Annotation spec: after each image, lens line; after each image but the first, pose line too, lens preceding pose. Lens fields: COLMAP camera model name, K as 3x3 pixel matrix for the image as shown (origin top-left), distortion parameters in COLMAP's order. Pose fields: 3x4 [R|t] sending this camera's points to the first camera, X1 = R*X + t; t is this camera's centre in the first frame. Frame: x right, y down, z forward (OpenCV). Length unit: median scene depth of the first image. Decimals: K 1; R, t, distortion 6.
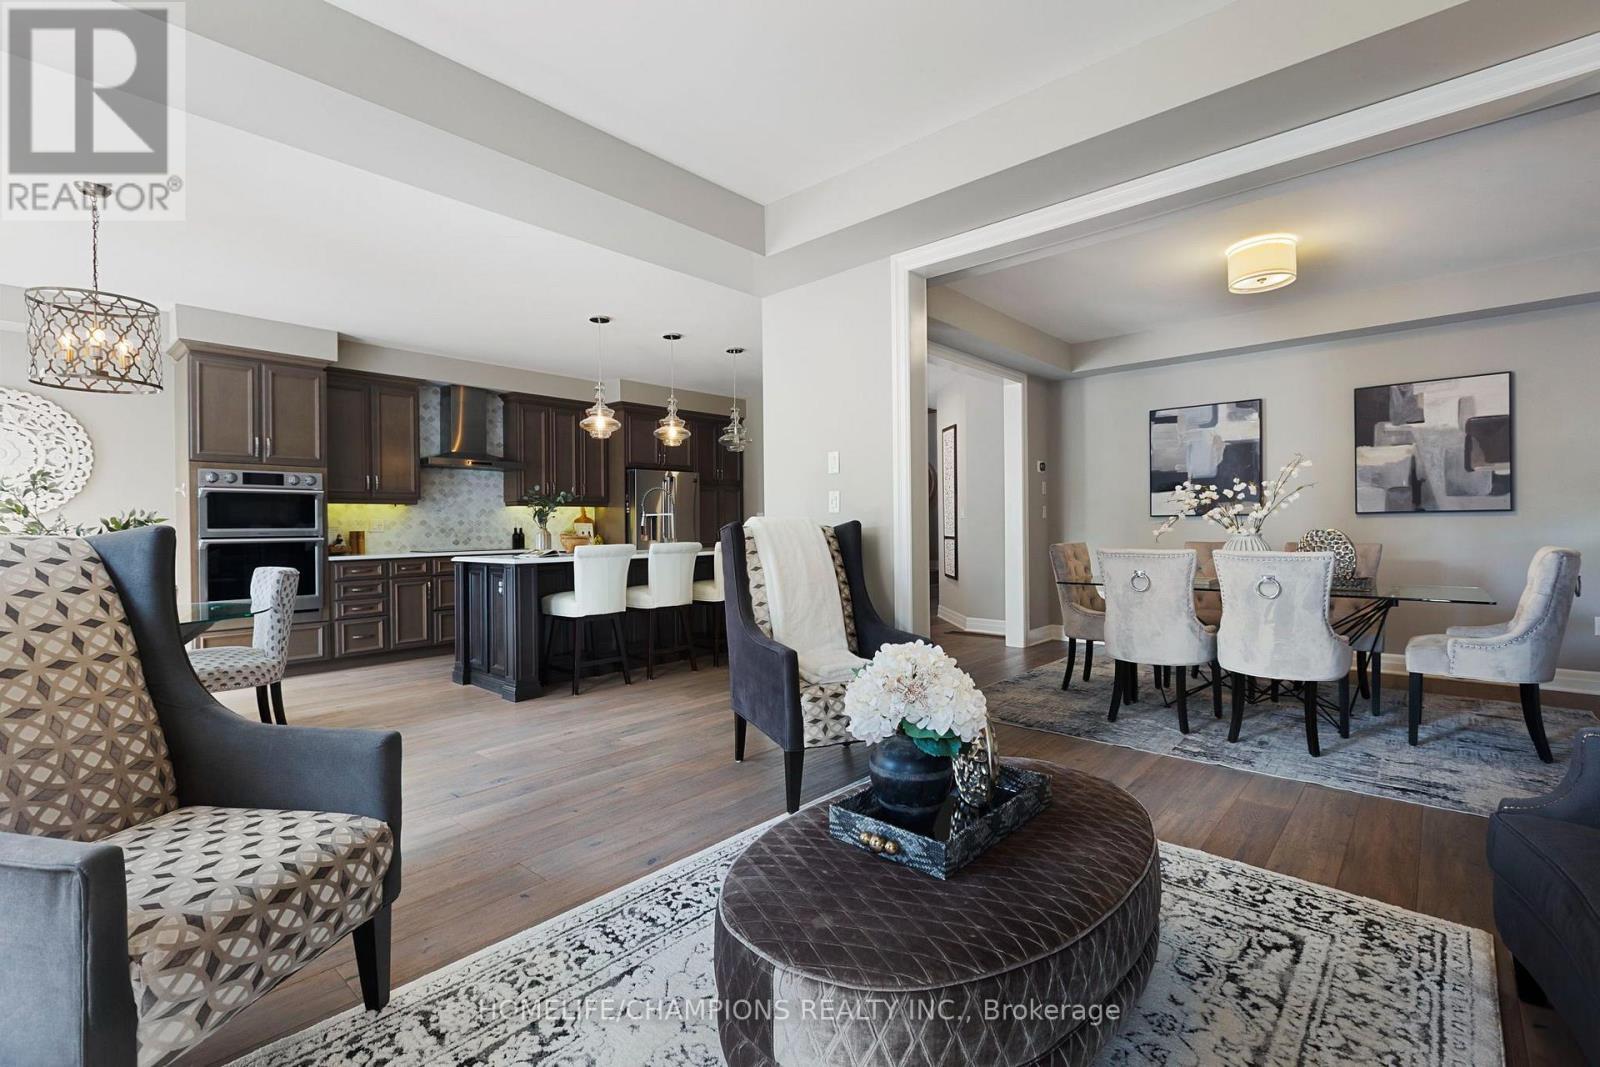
lens RADIAL K [[711.6, 0, 802.5], [0, 711.6, 528.9], [0, 0, 1]] dist [-0.001097, -0.001275]
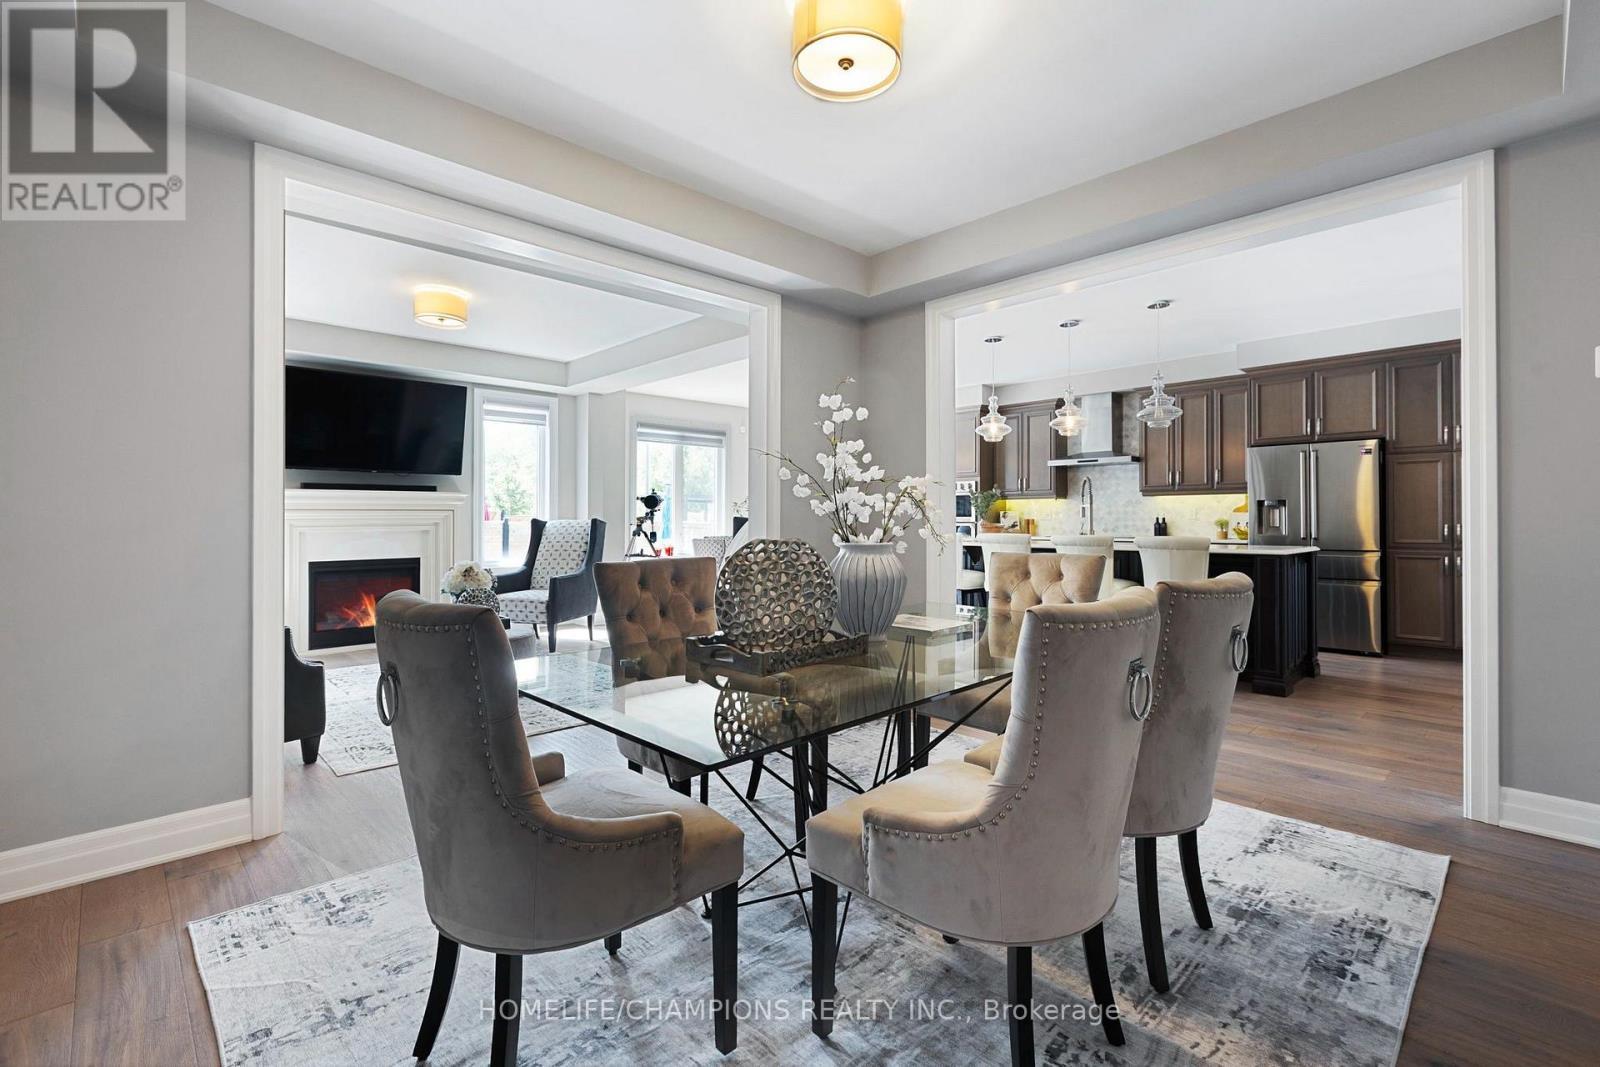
lens RADIAL K [[711.6, 0, 823.9], [0, 711.6, 524.2], [0, 0, 1]] dist [-0.001097, -0.001275]
pose [[-0.073106, 0.019714, -0.997129, 0.768771], [-0.003111, 0.999795, 0.019994, -0.012649], [0.997319, 0.004564, -0.073029, 0.702730]]
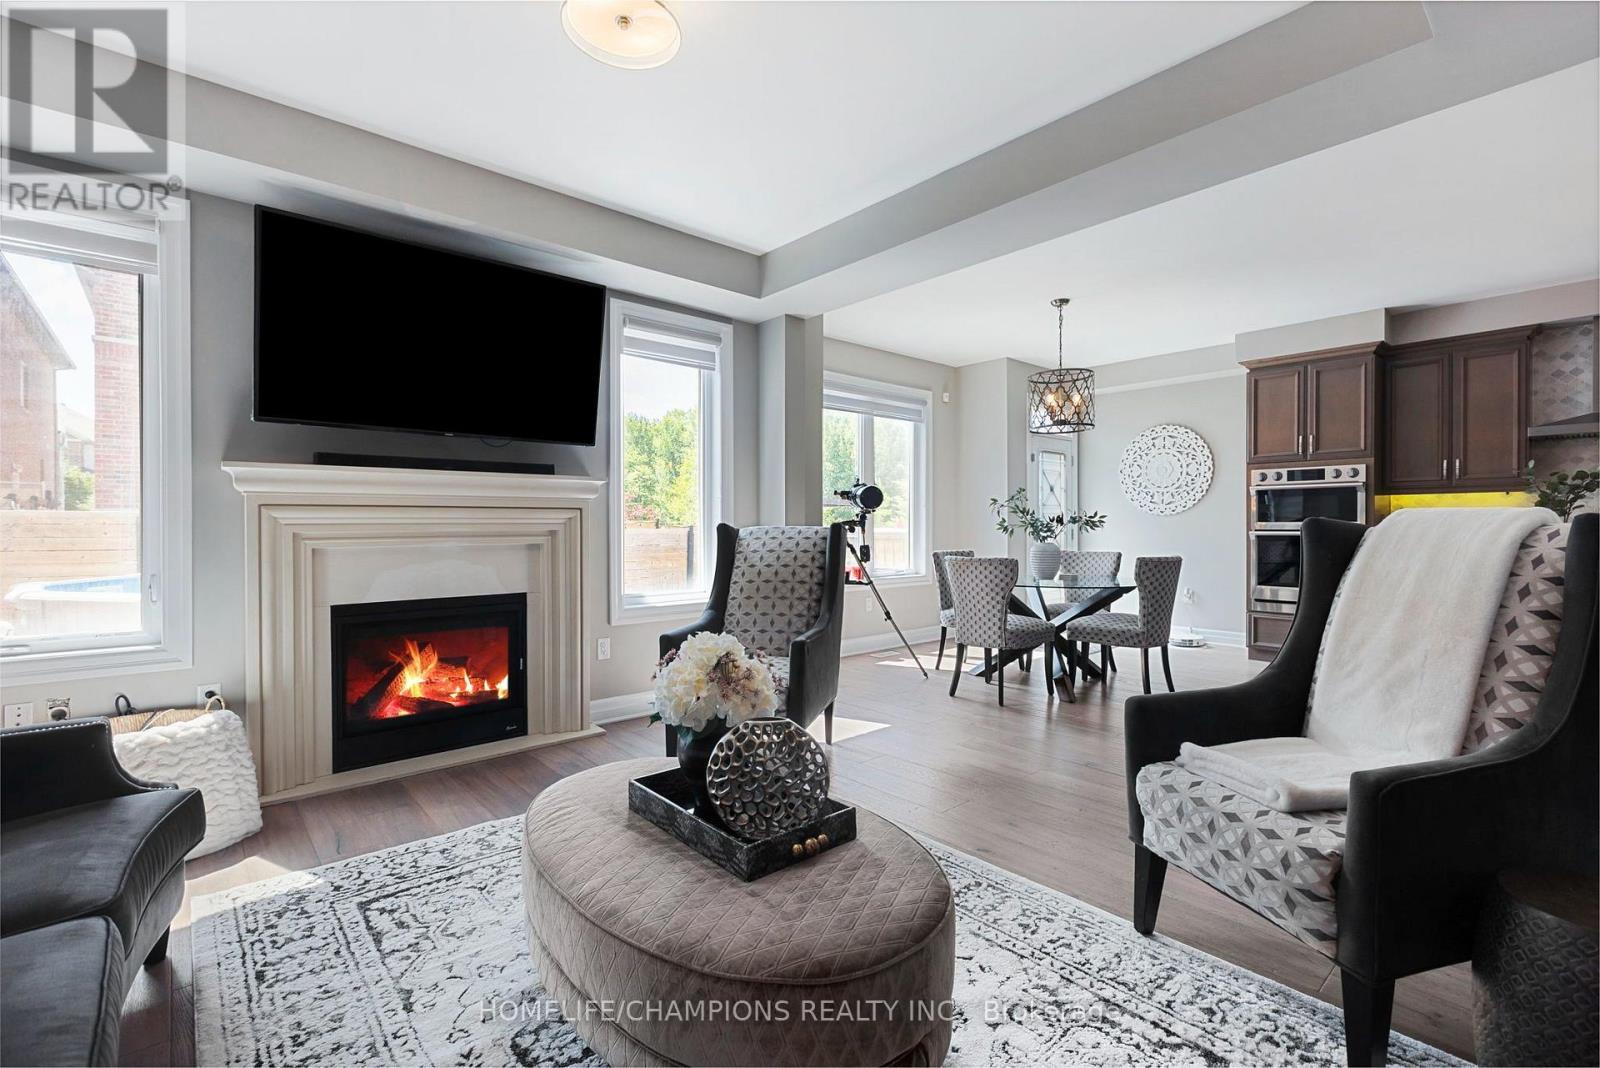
lens RADIAL K [[711.6, 0, 803.3], [0, 711.6, 534.3], [0, 0, 1]] dist [-0.001097, -0.001275]
pose [[-0.126446, 0.020770, -0.991756, 0.321699], [-0.002630, 0.999770, 0.021274, -0.002192], [0.991970, 0.005299, -0.126363, 0.335685]]
